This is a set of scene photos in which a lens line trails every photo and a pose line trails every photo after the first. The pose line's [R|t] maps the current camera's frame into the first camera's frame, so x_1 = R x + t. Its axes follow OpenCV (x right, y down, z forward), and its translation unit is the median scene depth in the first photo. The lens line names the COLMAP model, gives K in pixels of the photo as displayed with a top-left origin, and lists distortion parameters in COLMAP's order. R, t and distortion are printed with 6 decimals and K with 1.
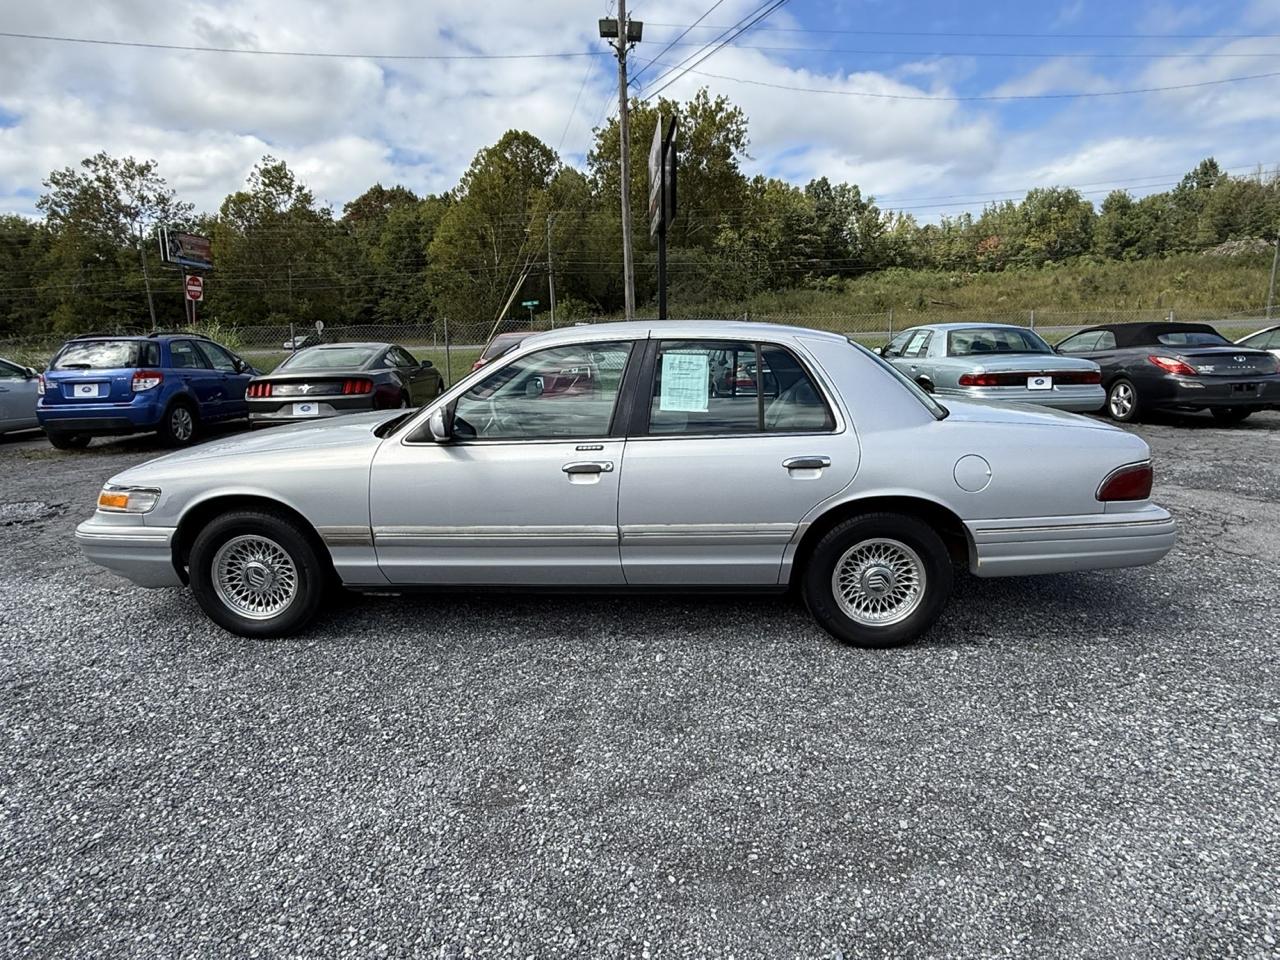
lens RADIAL K [[738.9, 0, 638.0], [0, 738.9, 467.7], [0, 0, 1]] dist [-0.004973, 0.001195]
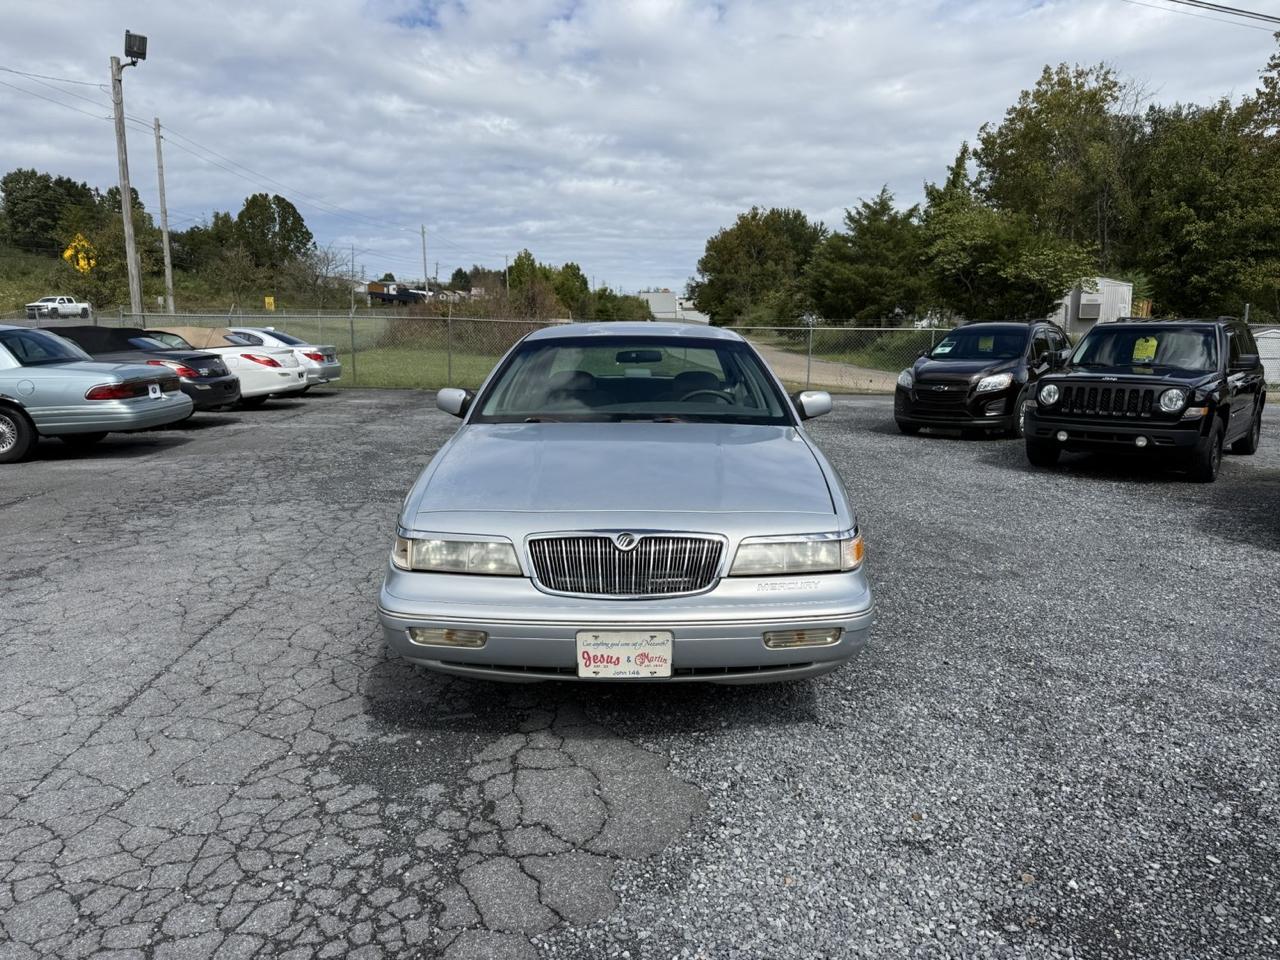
lens RADIAL K [[895.6, 0, 639.1], [0, 895.6, 474.4], [0, 0, 1]] dist [0.049517, -0.057313]
pose [[-0.049433, -0.141451, 0.988710, -0.062816], [0.177199, 0.972974, 0.148059, -0.007876], [-0.982933, 0.182518, -0.023032, 0.048856]]
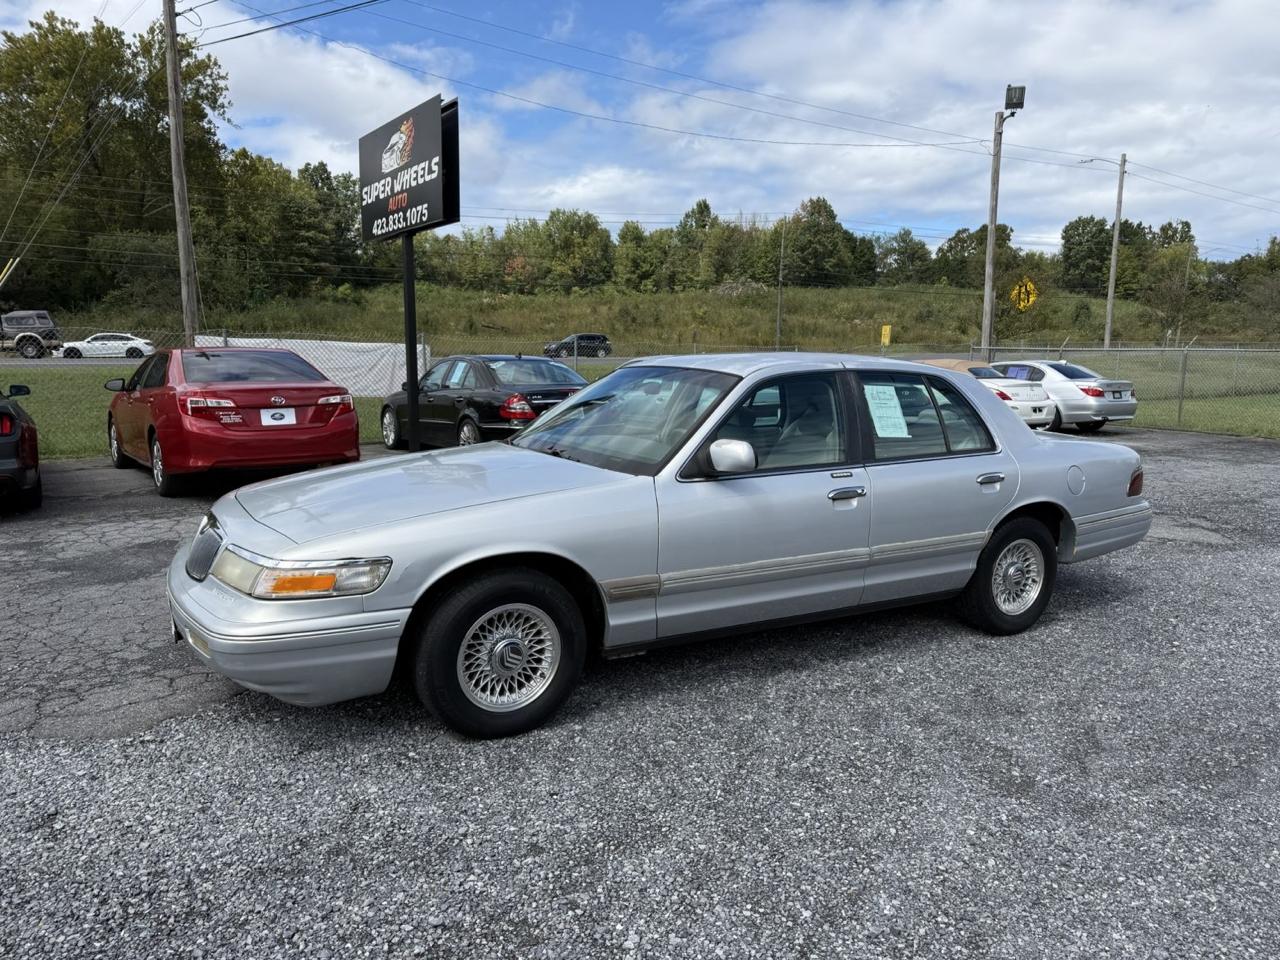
lens RADIAL K [[895.6, 0, 647.1], [0, 895.6, 482.8], [0, 0, 1]] dist [0.049517, -0.057313]
pose [[0.832288, -0.049223, 0.552154, -0.036200], [0.071743, 0.997238, -0.019240, -0.000388], [-0.549682, 0.055627, 0.833520, 0.003996]]
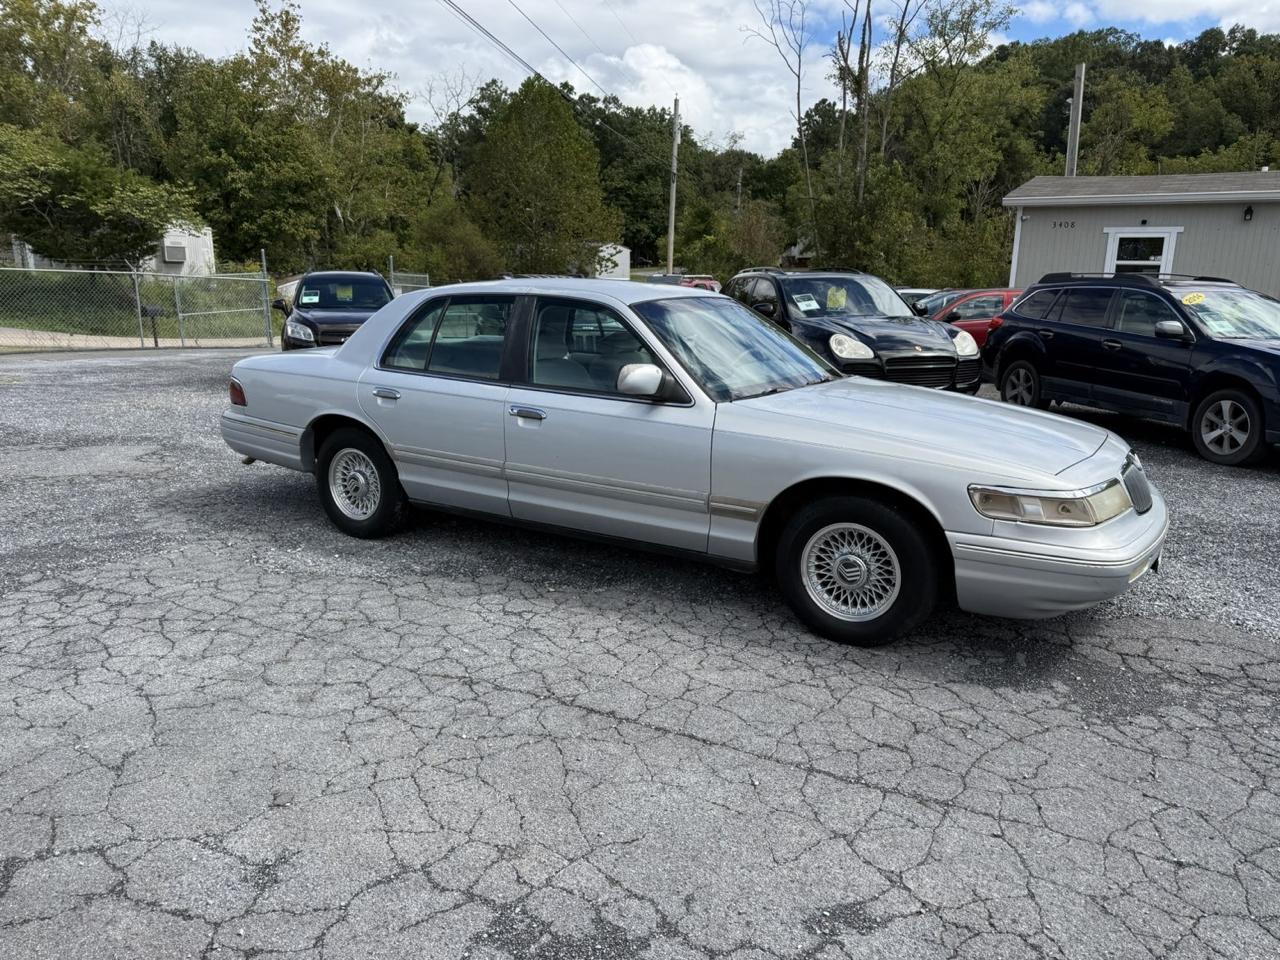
lens RADIAL K [[895.6, 0, 648.9], [0, 895.6, 483.9], [0, 0, 1]] dist [0.049517, -0.057313]
pose [[-0.881370, -0.103222, 0.461012, -0.029922], [0.079376, 0.929610, 0.359896, -0.017343], [-0.465710, 0.353795, -0.811137, 0.095731]]
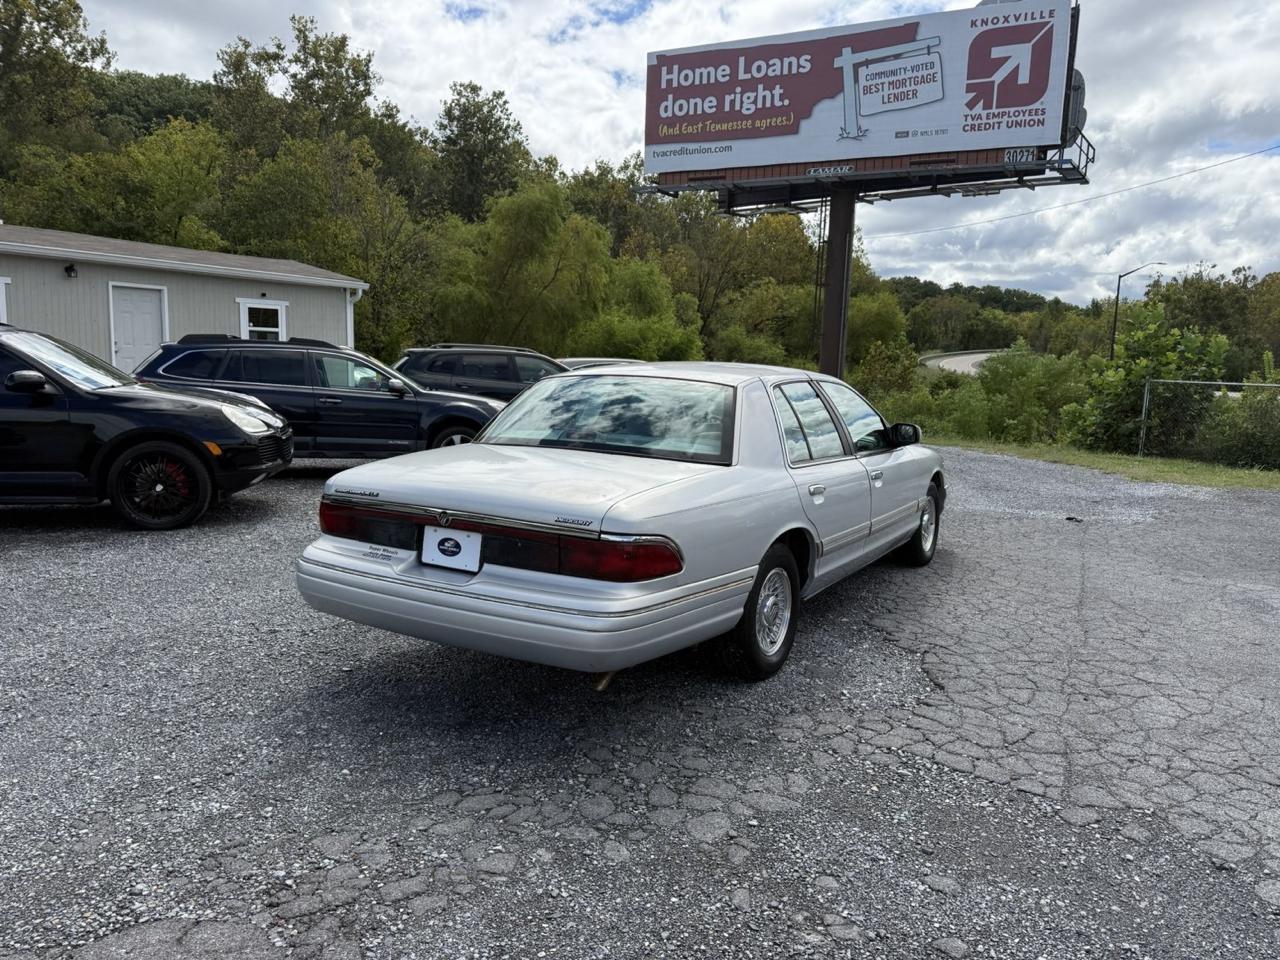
lens RADIAL K [[895.6, 0, 647.1], [0, 895.6, 484.3], [0, 0, 1]] dist [0.049517, -0.057313]
pose [[-0.471018, 0.120102, -0.873909, 0.057664], [-0.175356, 0.958168, 0.226195, -0.014170], [0.864519, 0.259787, -0.430254, 0.070565]]
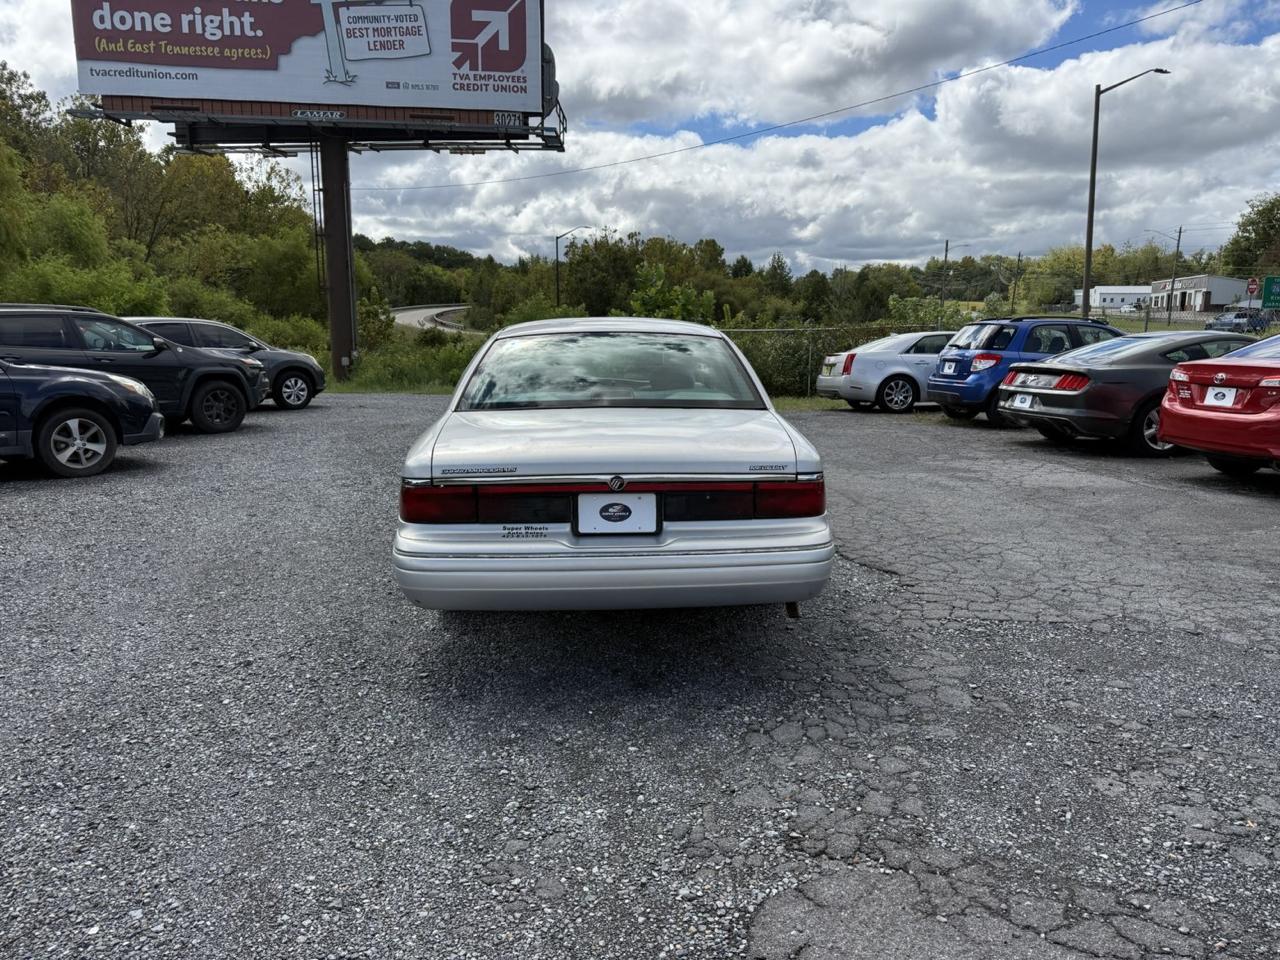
lens RADIAL K [[895.6, 0, 646.4], [0, 895.6, 480.6], [0, 0, 1]] dist [0.049517, -0.057313]
pose [[0.105719, 0.183136, -0.977387, 0.065263], [-0.177346, 0.970609, 0.162684, -0.008674], [0.978454, 0.156136, 0.135091, 0.041678]]
